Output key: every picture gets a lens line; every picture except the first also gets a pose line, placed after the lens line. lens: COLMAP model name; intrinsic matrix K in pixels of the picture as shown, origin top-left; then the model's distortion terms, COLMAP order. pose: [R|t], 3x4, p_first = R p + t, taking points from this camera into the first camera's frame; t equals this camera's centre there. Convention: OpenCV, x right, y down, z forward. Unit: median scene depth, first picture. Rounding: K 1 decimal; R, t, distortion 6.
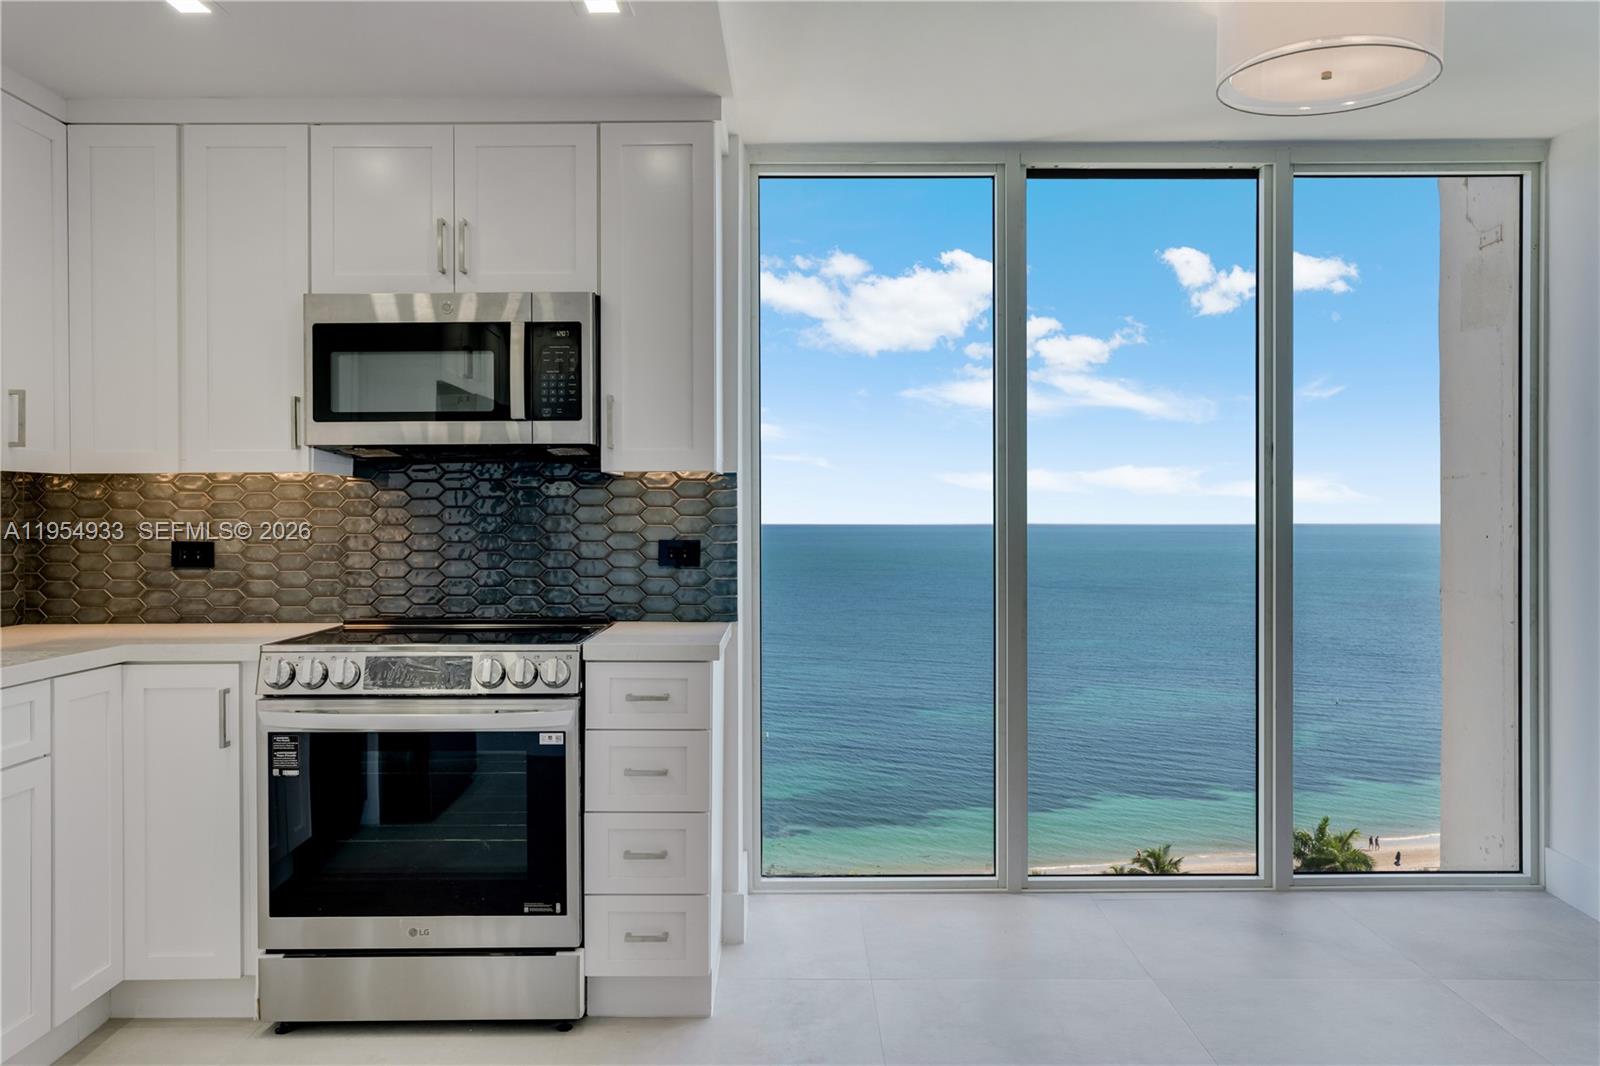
lens RADIAL K [[1269.7, 0, 800.0], [0, 1269.7, 533.0], [0, 0, 1]] dist [-0.006954, 0.001537]
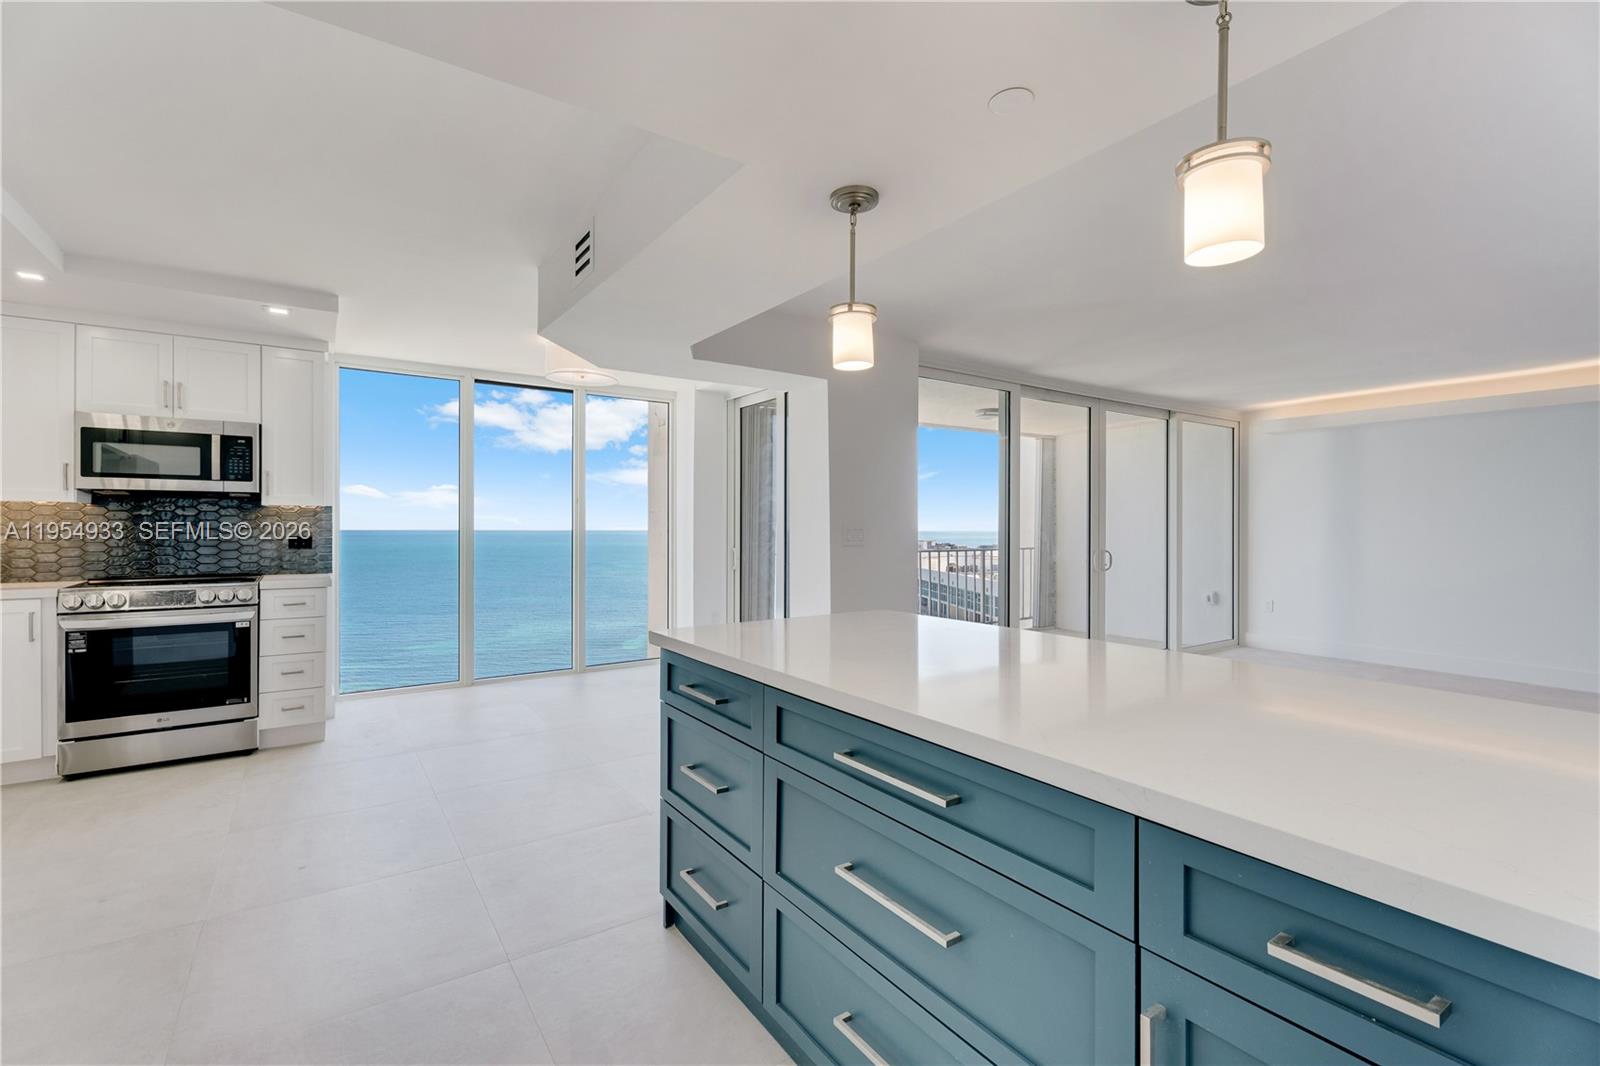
lens RADIAL K [[710.1, 0, 791.3], [0, 710.1, 528.1], [0, 0, 1]] dist [0.003377, 0.000697]
pose [[0.830726, 0.004095, 0.556667, -0.082587], [0.001244, 0.999957, -0.009213, 0.003898], [-0.556681, 0.008346, 0.830685, -0.533587]]
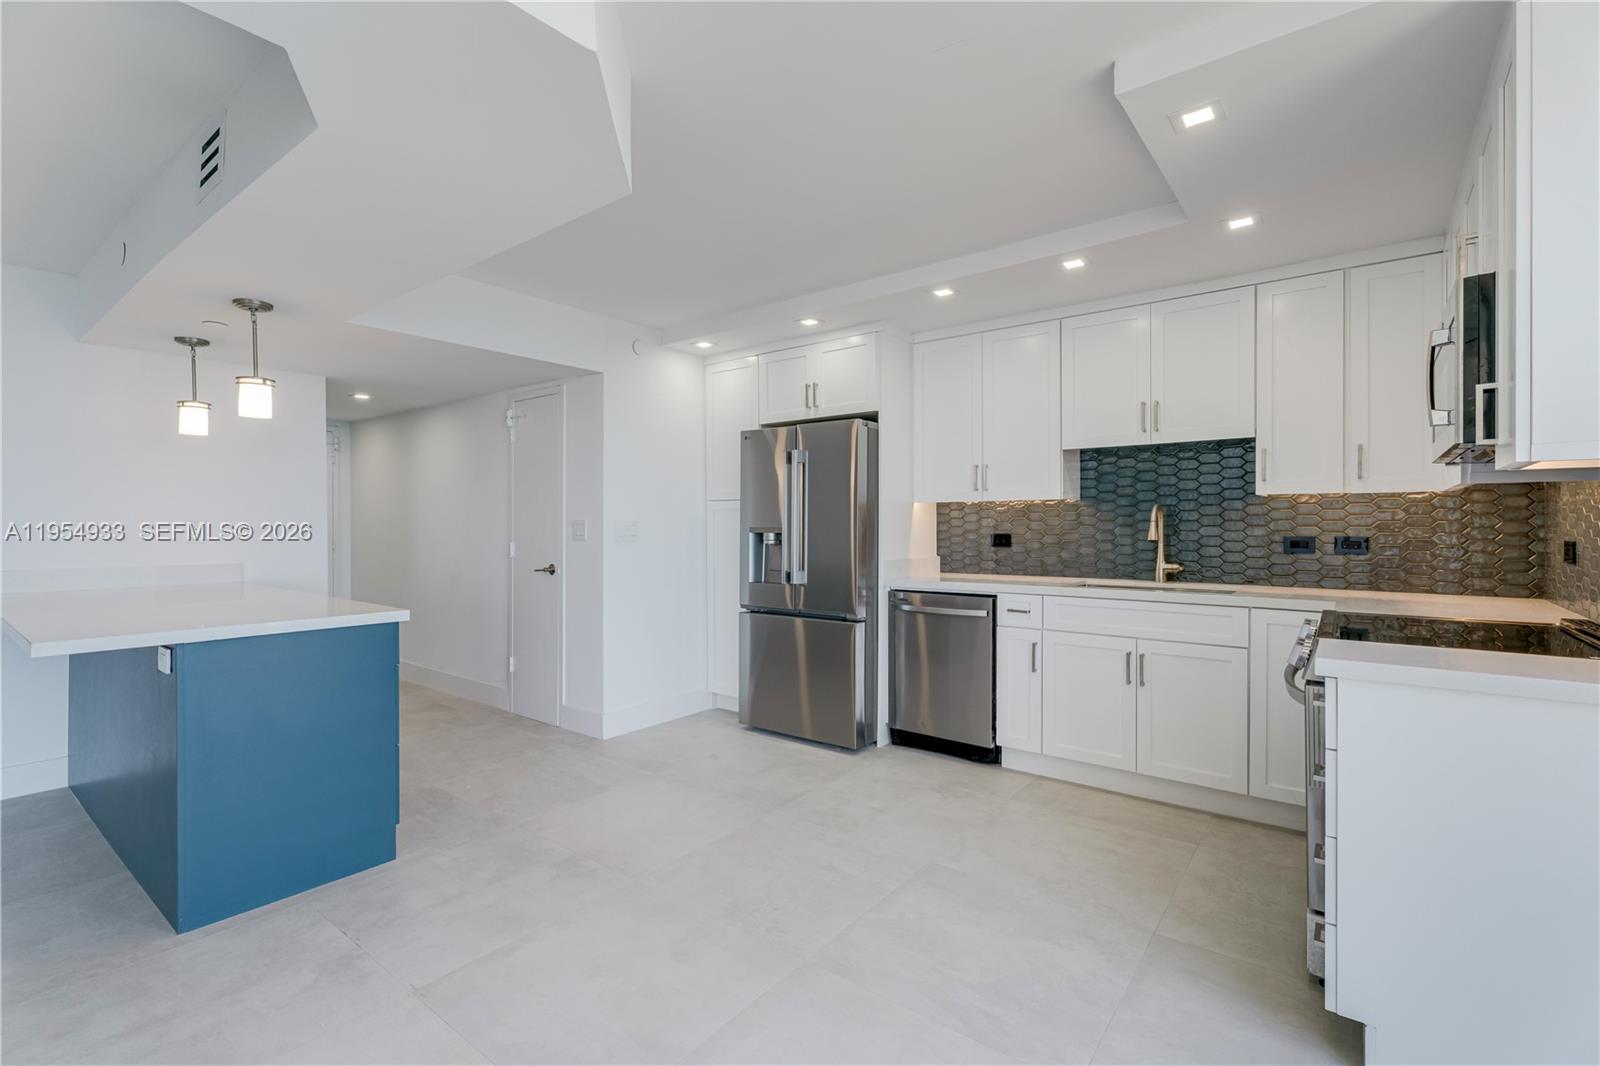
lens RADIAL K [[710.1, 0, 791.3], [0, 710.1, 528.1], [0, 0, 1]] dist [0.003377, 0.000697]
pose [[-0.618252, 0.008209, -0.785937, 0.535802], [-0.007396, 0.999840, 0.016261, -0.011480], [0.785945, 0.015866, -0.618092, 0.924389]]
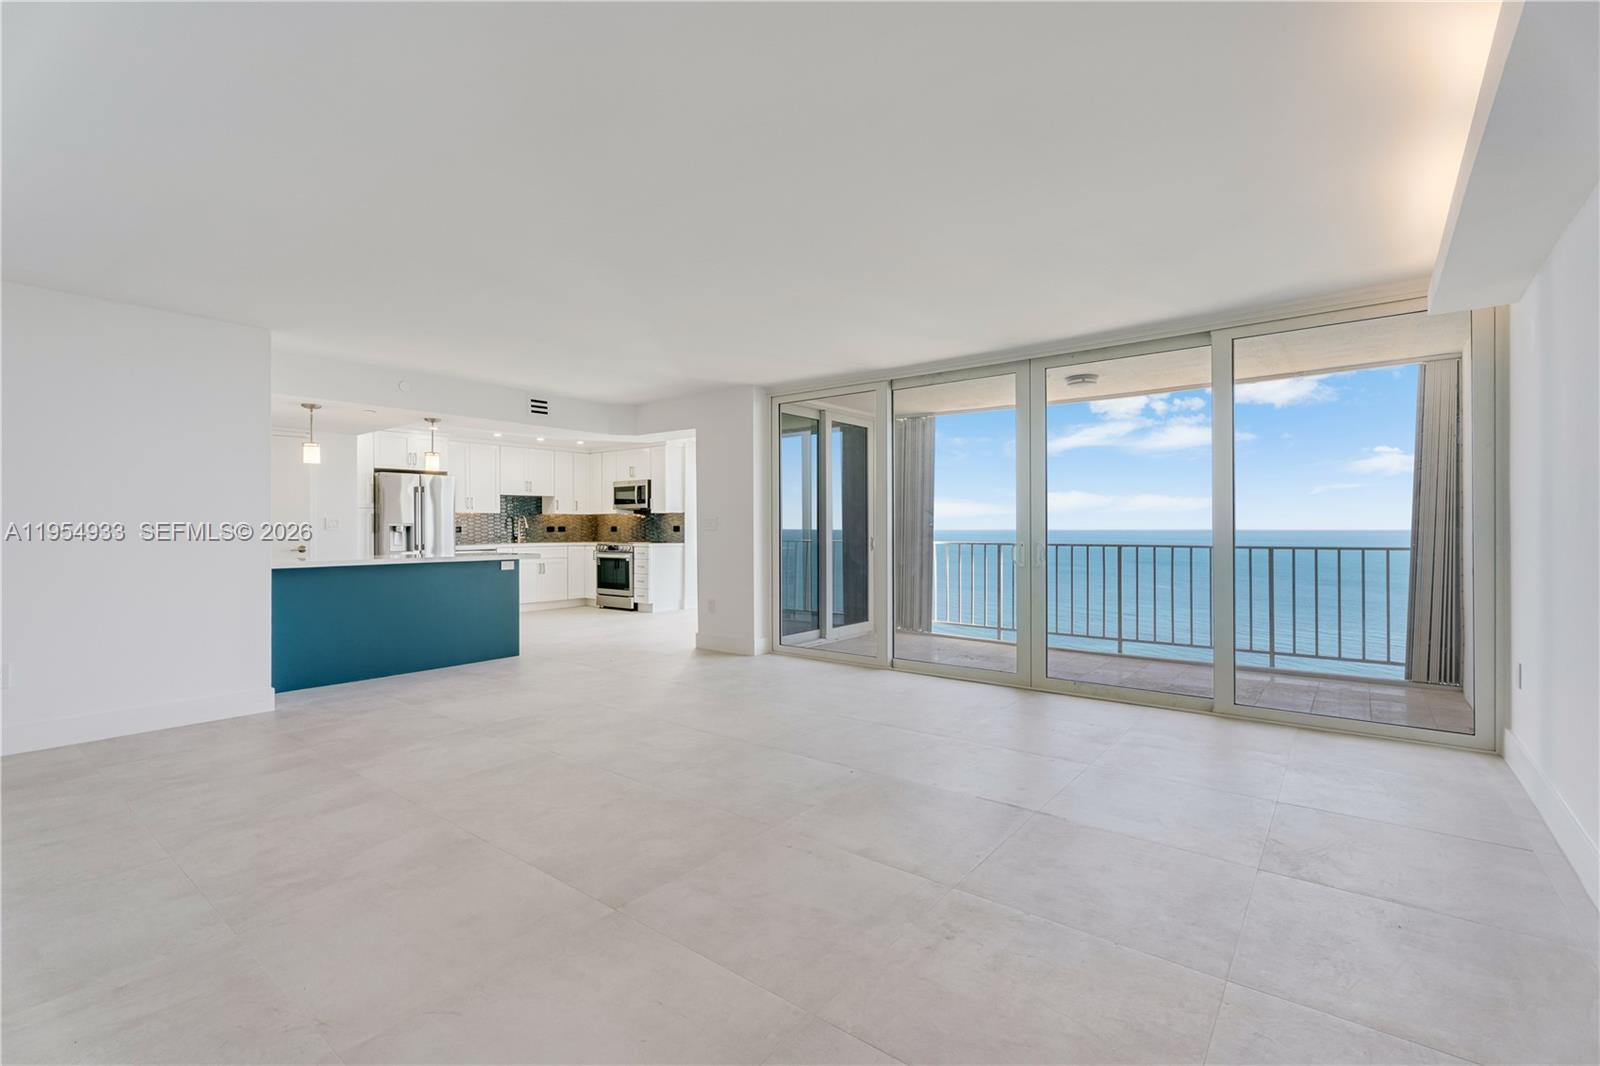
lens RADIAL K [[710.1, 0, 791.3], [0, 710.1, 528.1], [0, 0, 1]] dist [0.003377, 0.000697]
pose [[0.784084, 0.001080, -0.620654, 2.176585], [-0.007119, 0.999948, -0.007254, 0.033236], [0.620614, 0.010106, 0.784051, -0.979423]]
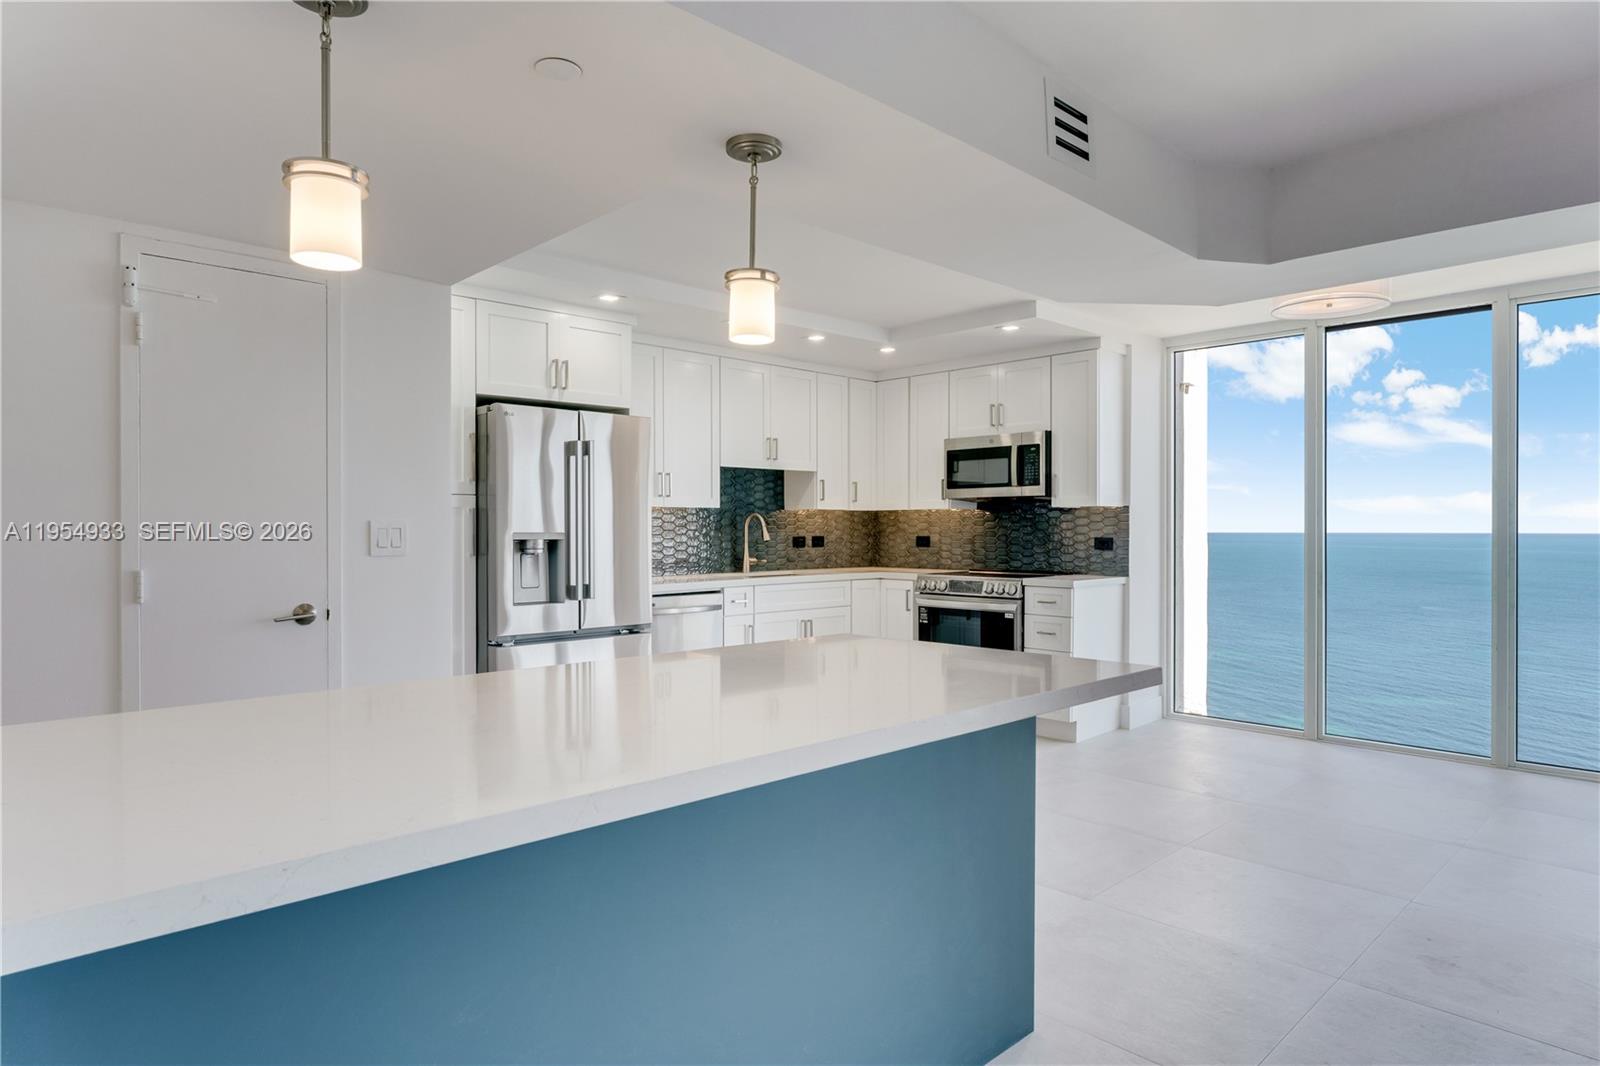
lens RADIAL K [[934.2, 0, 790.3], [0, 934.2, 535.2], [0, 0, 1]] dist [0.002170, 0.000882]
pose [[0.690455, 0.008240, -0.723328, 0.755273], [-0.010766, 0.999941, 0.001115, 0.006088], [0.723295, 0.007018, 0.690504, -0.525108]]
